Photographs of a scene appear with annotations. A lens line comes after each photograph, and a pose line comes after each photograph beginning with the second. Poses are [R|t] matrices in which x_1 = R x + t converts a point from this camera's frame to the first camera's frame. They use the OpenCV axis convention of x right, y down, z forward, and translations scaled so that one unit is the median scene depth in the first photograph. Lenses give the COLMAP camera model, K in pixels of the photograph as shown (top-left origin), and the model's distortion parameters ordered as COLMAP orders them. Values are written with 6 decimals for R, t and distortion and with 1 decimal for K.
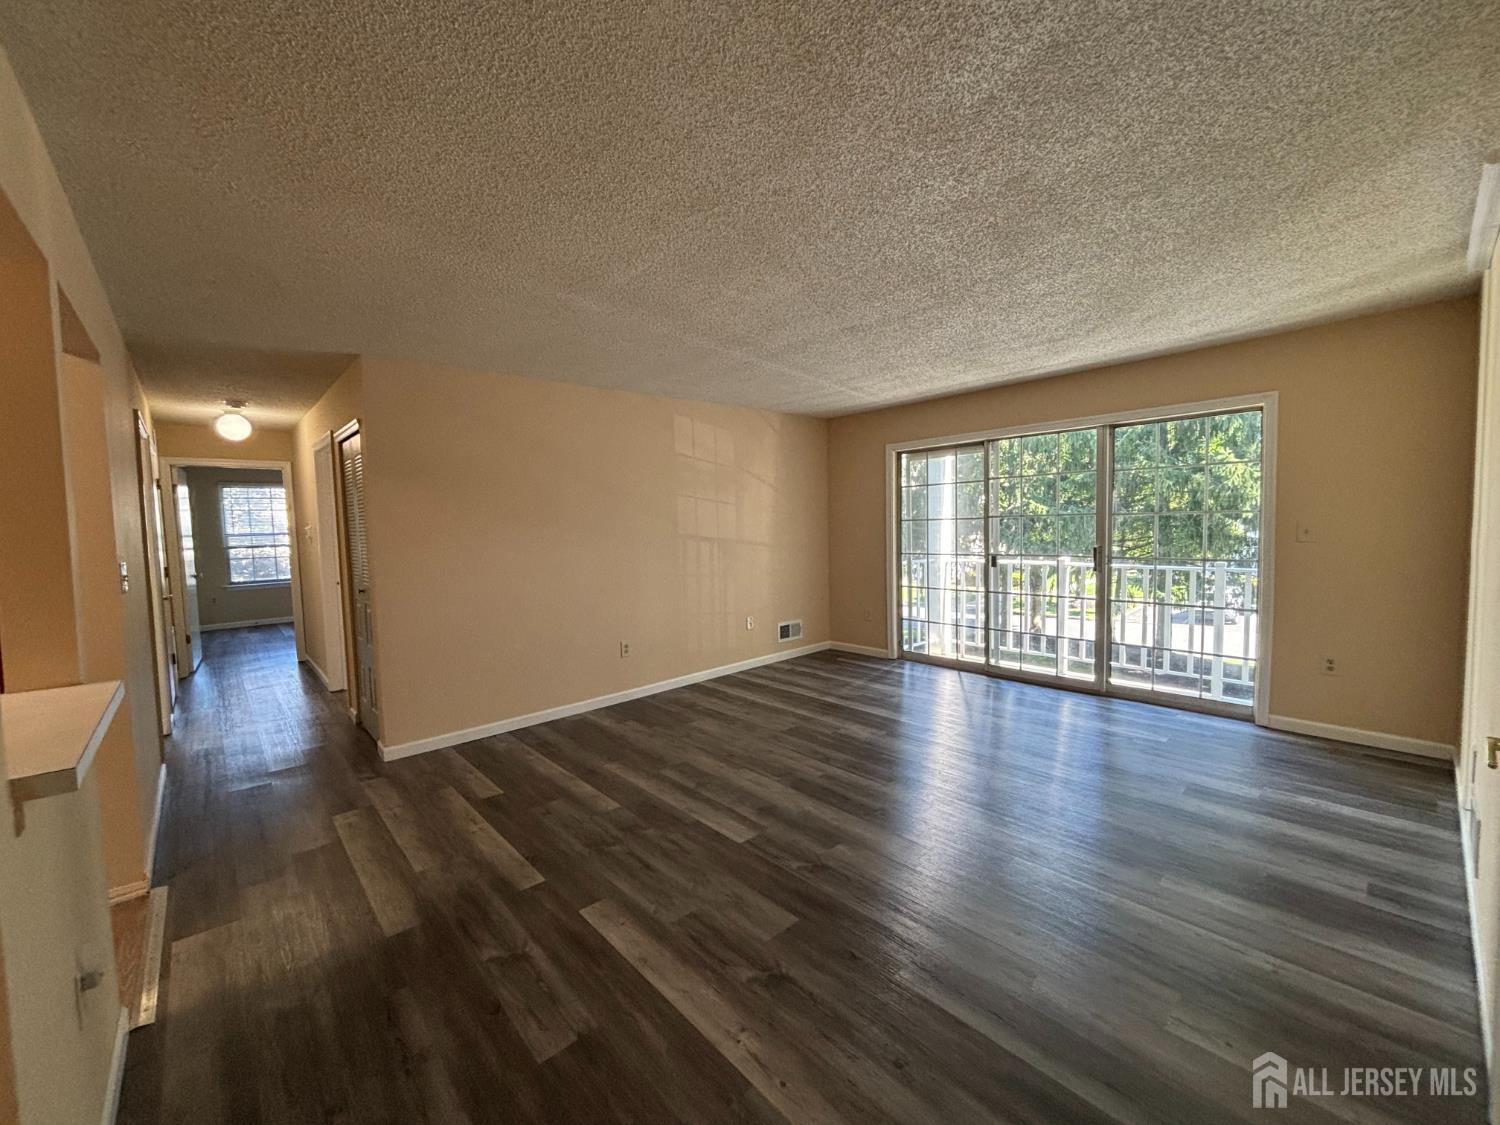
lens RADIAL K [[605.5, 0, 750.0], [0, 605.5, 559.2], [0, 0, 1]] dist [0.006516, -0.000182]
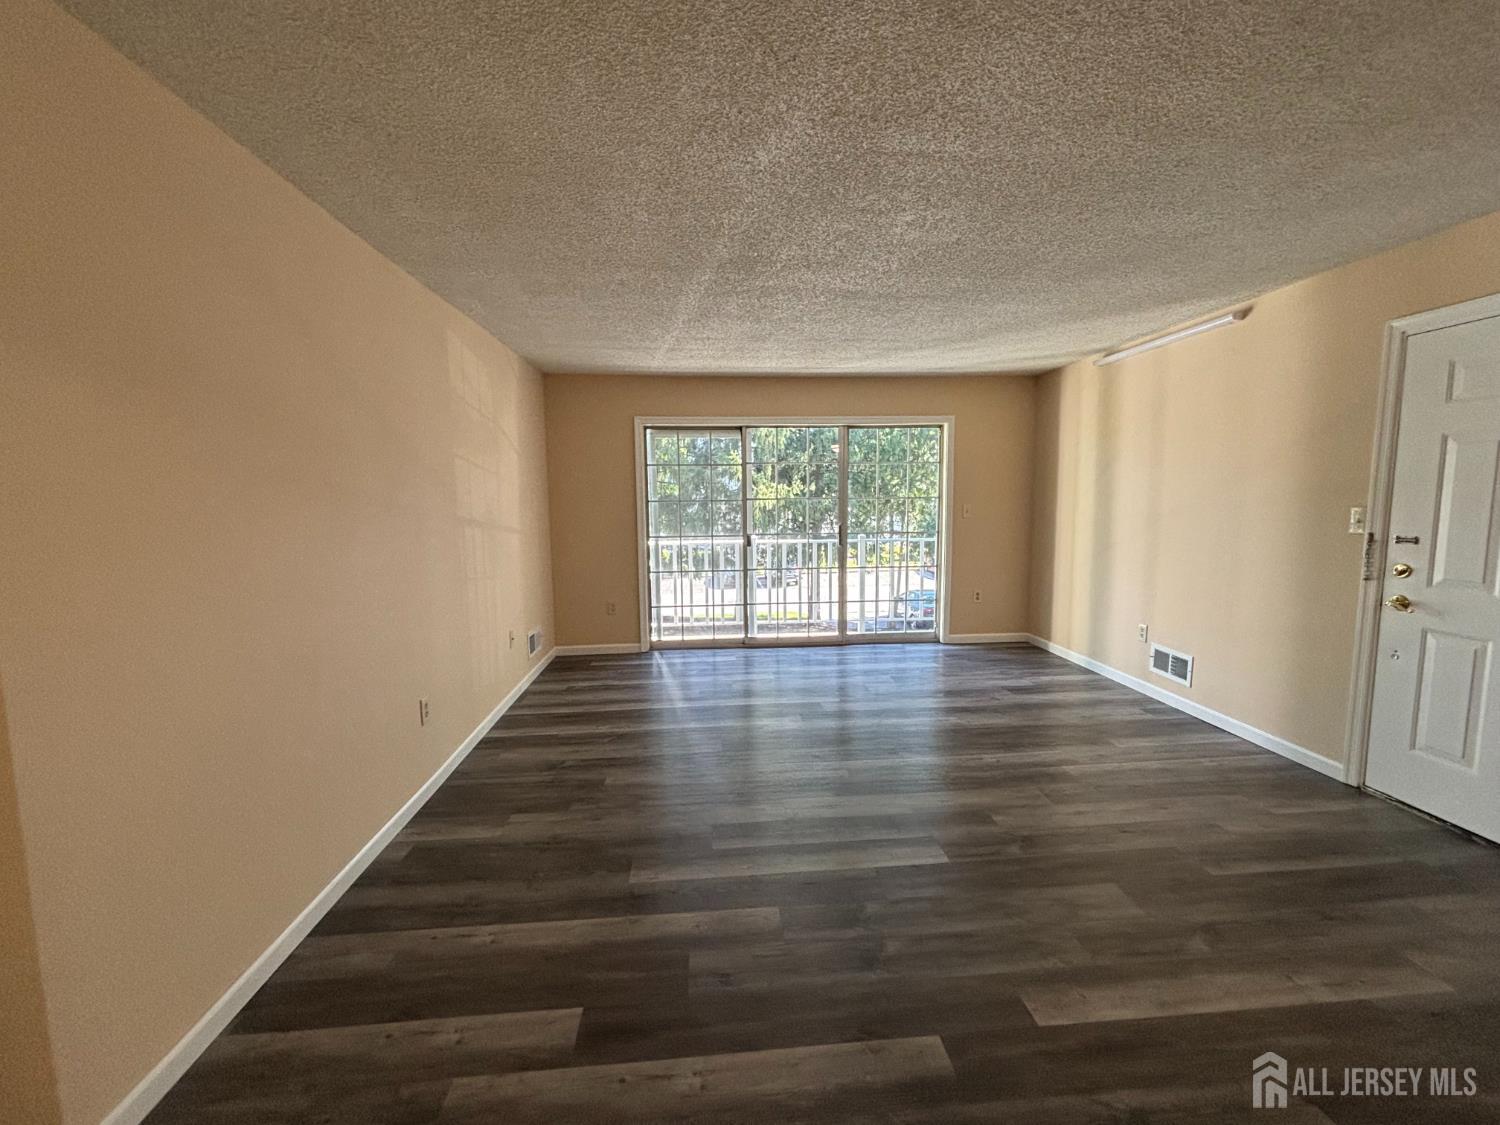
lens RADIAL K [[605.5, 0, 749.8], [0, 605.5, 561.8], [0, 0, 1]] dist [0.006516, -0.000182]
pose [[0.608524, -0.064942, 0.790874, -0.562441], [0.044855, 0.997867, 0.047425, -0.014086], [-0.792267, 0.006616, 0.610139, 0.449427]]
